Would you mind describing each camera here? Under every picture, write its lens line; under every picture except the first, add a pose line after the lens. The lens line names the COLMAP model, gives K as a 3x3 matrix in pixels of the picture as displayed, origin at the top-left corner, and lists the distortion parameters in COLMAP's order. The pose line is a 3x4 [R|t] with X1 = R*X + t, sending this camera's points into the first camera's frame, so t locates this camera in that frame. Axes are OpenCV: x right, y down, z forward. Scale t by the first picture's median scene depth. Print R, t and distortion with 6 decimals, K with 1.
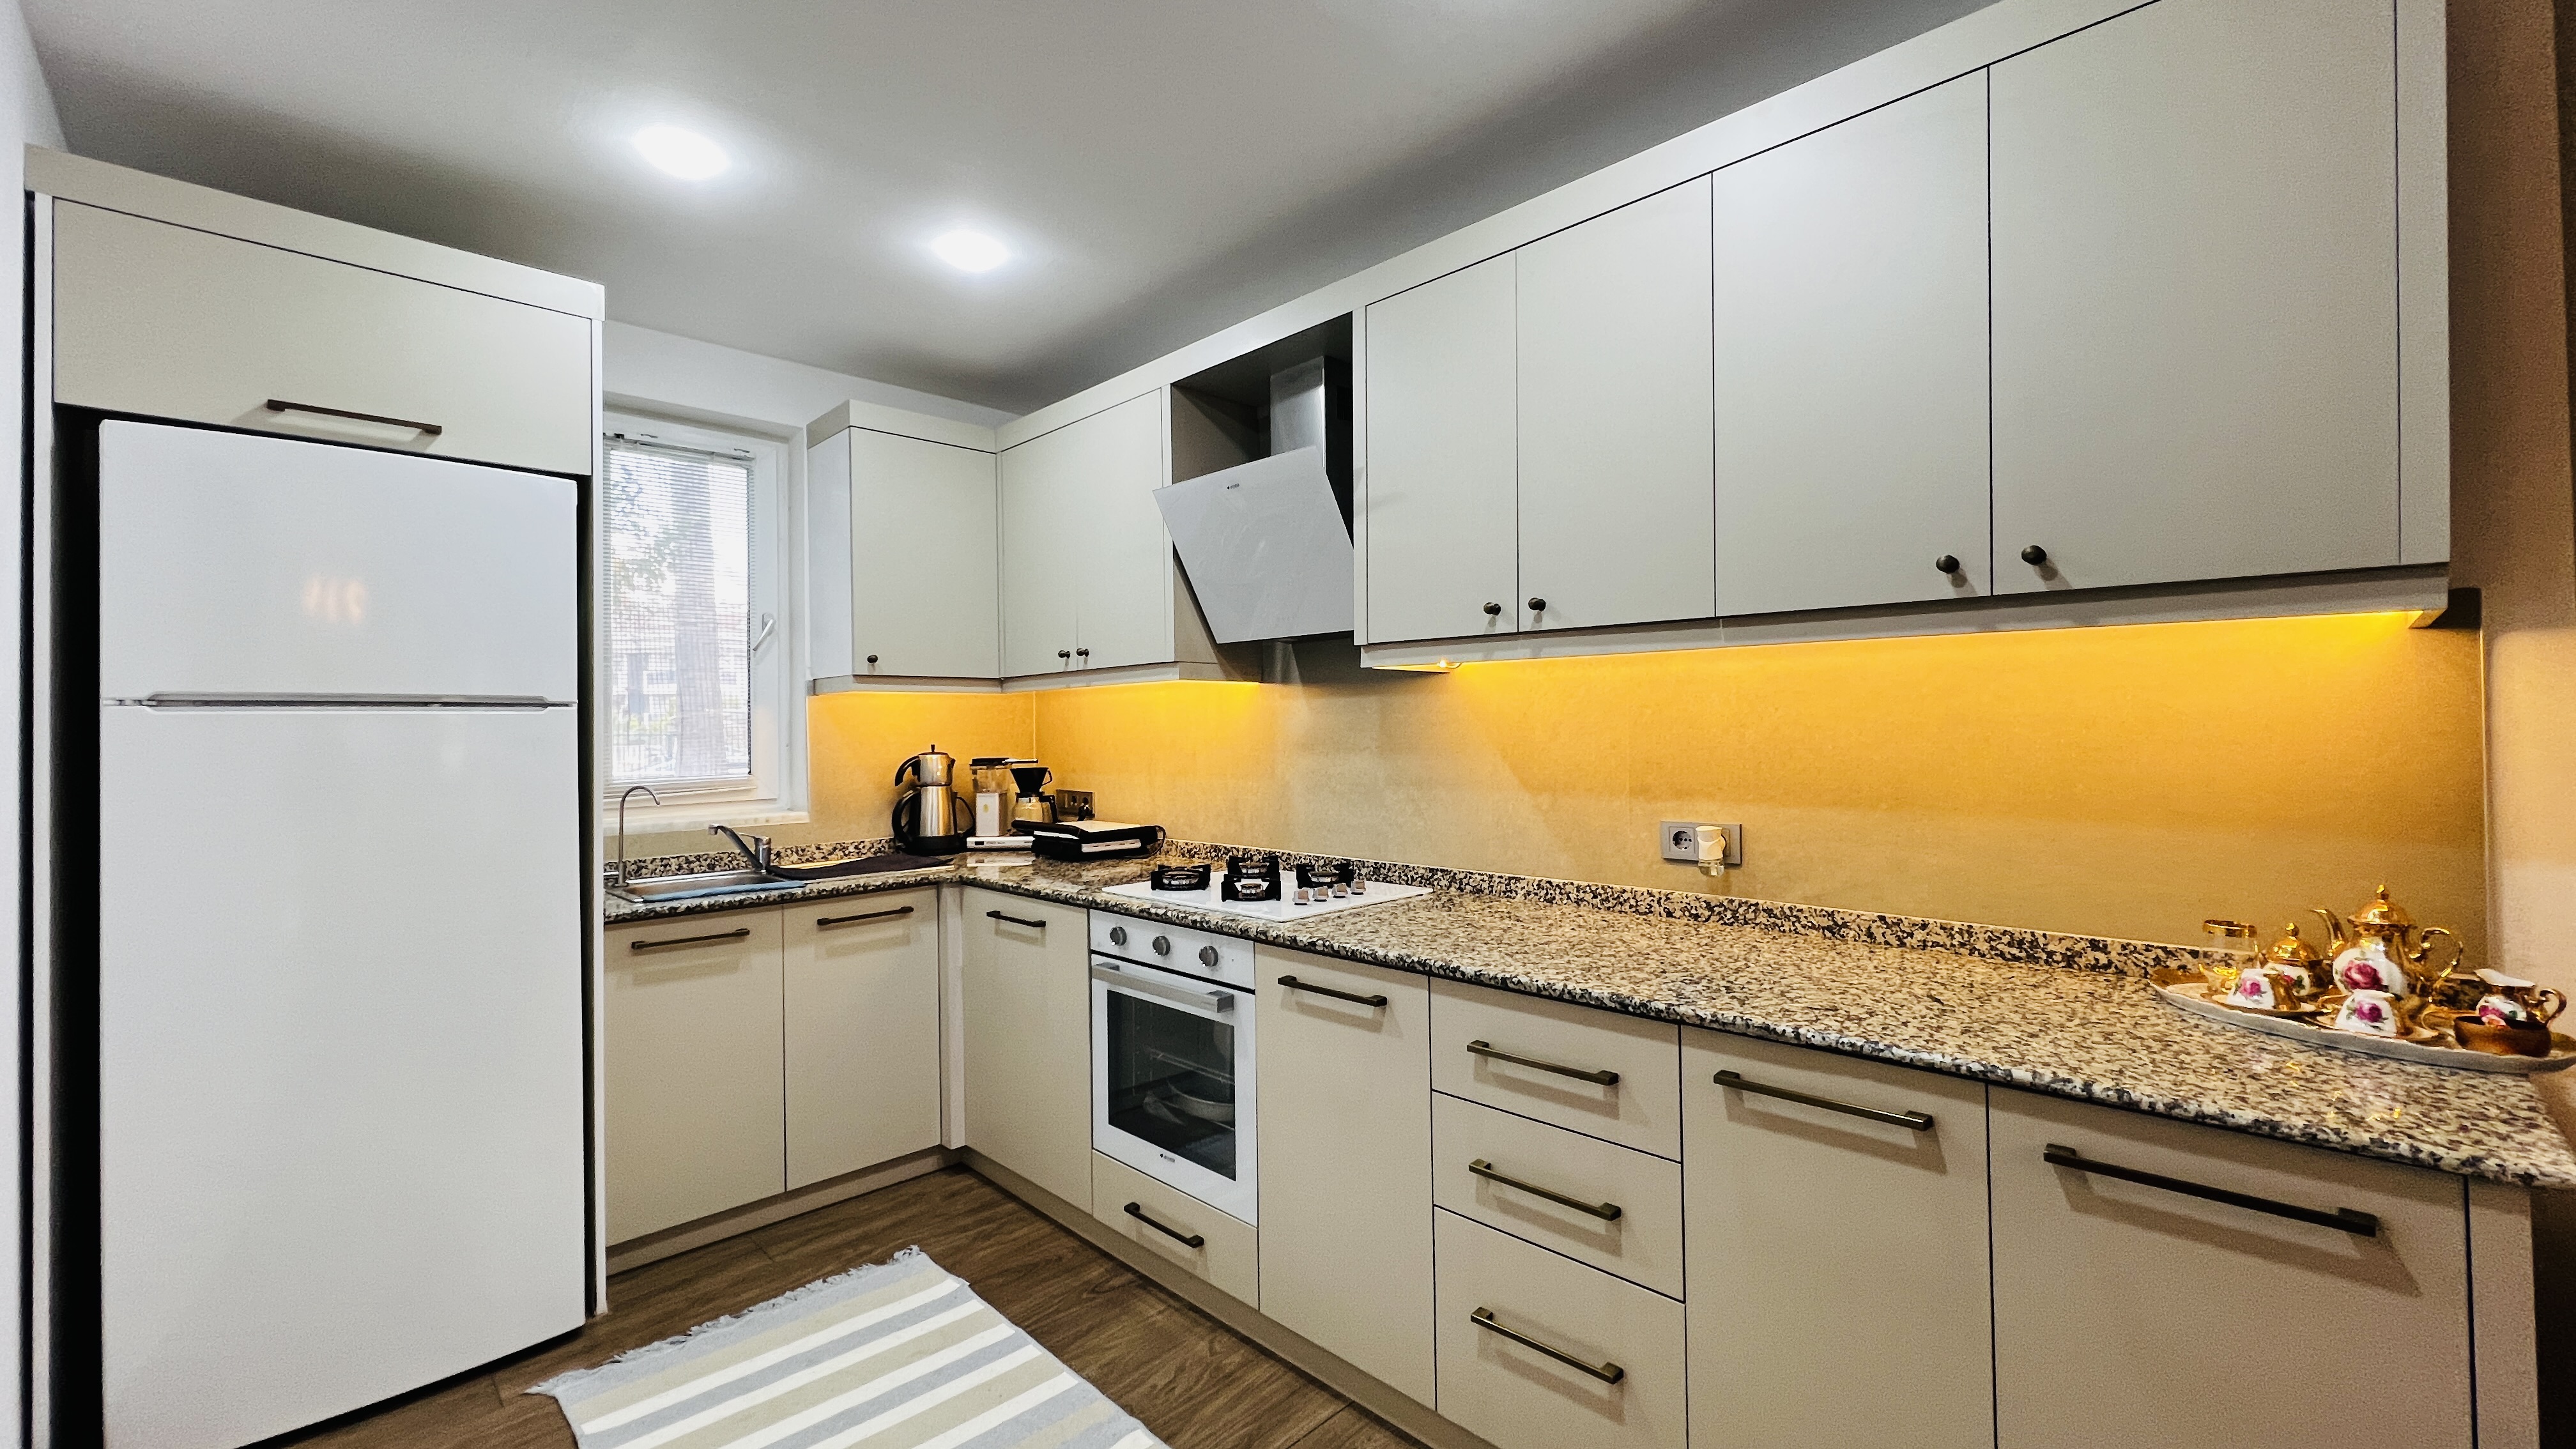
lens RADIAL K [[1030.7, 0, 1280.1], [0, 1030.7, 718.2], [0, 0, 1]] dist [0.000486, -0.000254]
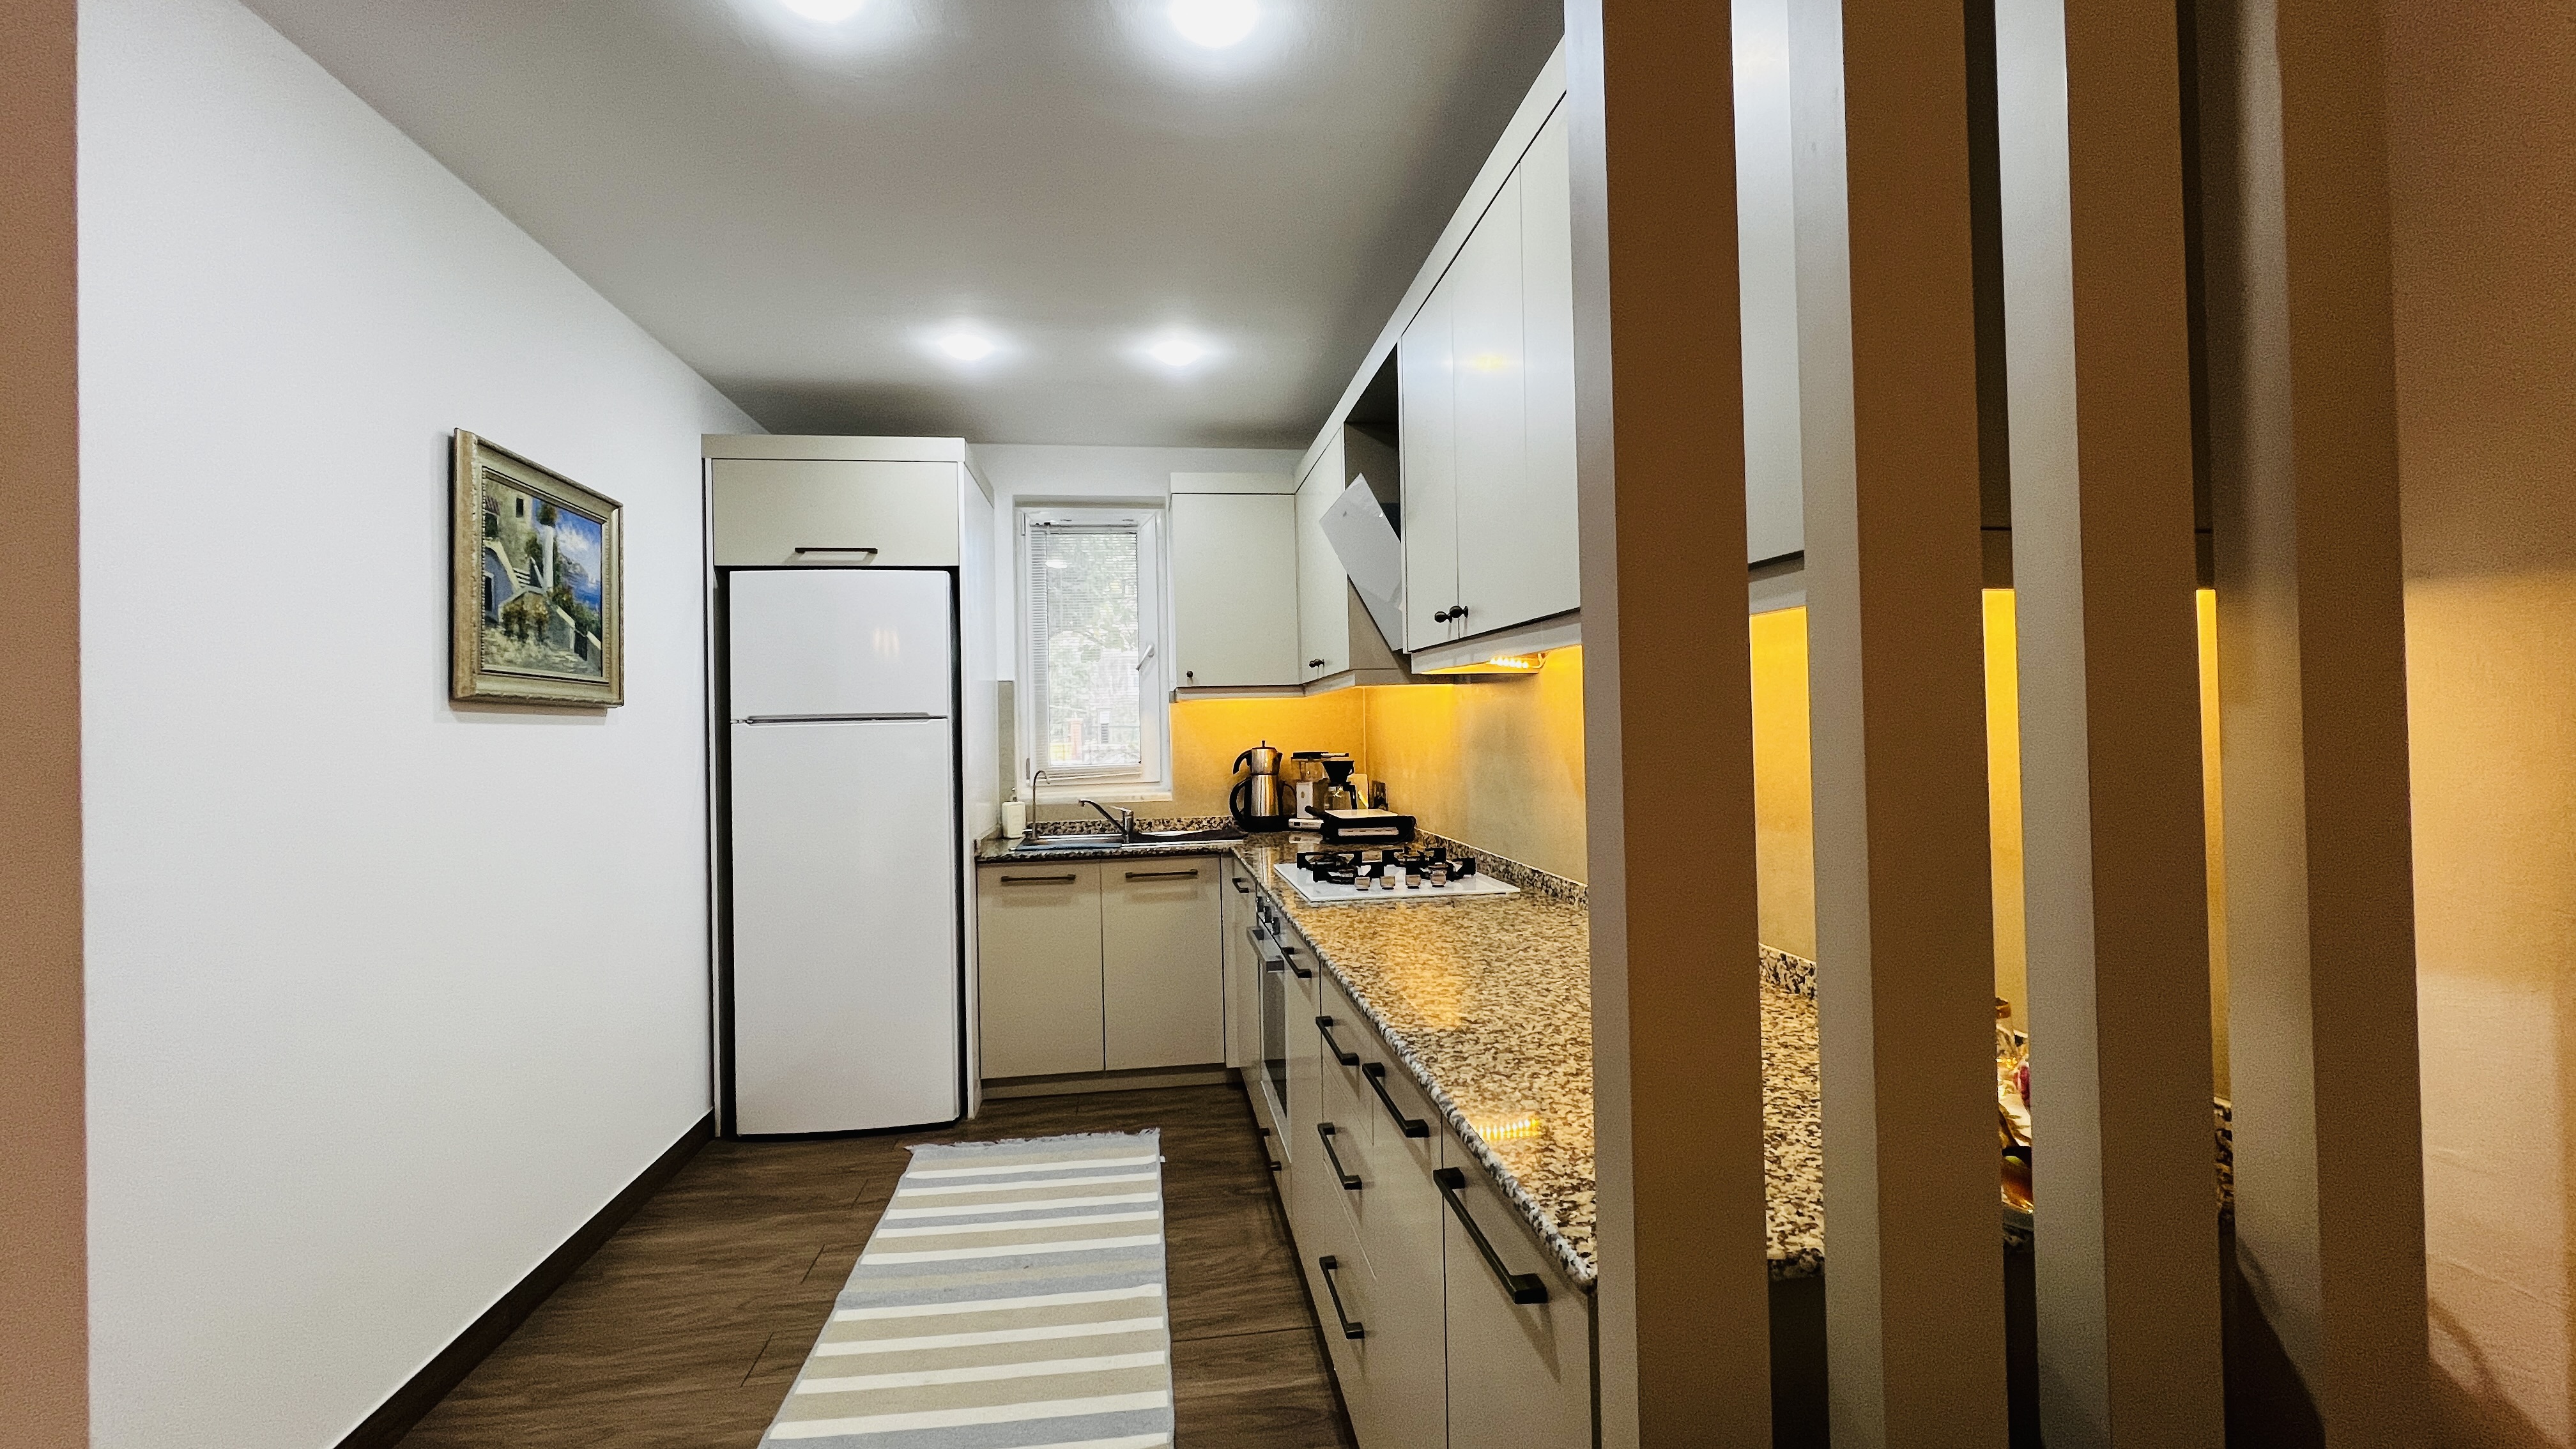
lens RADIAL K [[1030.7, 0, 1280.1], [0, 1030.7, 718.2], [0, 0, 1]] dist [0.000486, -0.000254]
pose [[0.804130, -0.009987, -0.594370, 0.543447], [0.017169, 0.999832, 0.006428, -0.011324], [0.594206, -0.015374, 0.804166, 0.052080]]
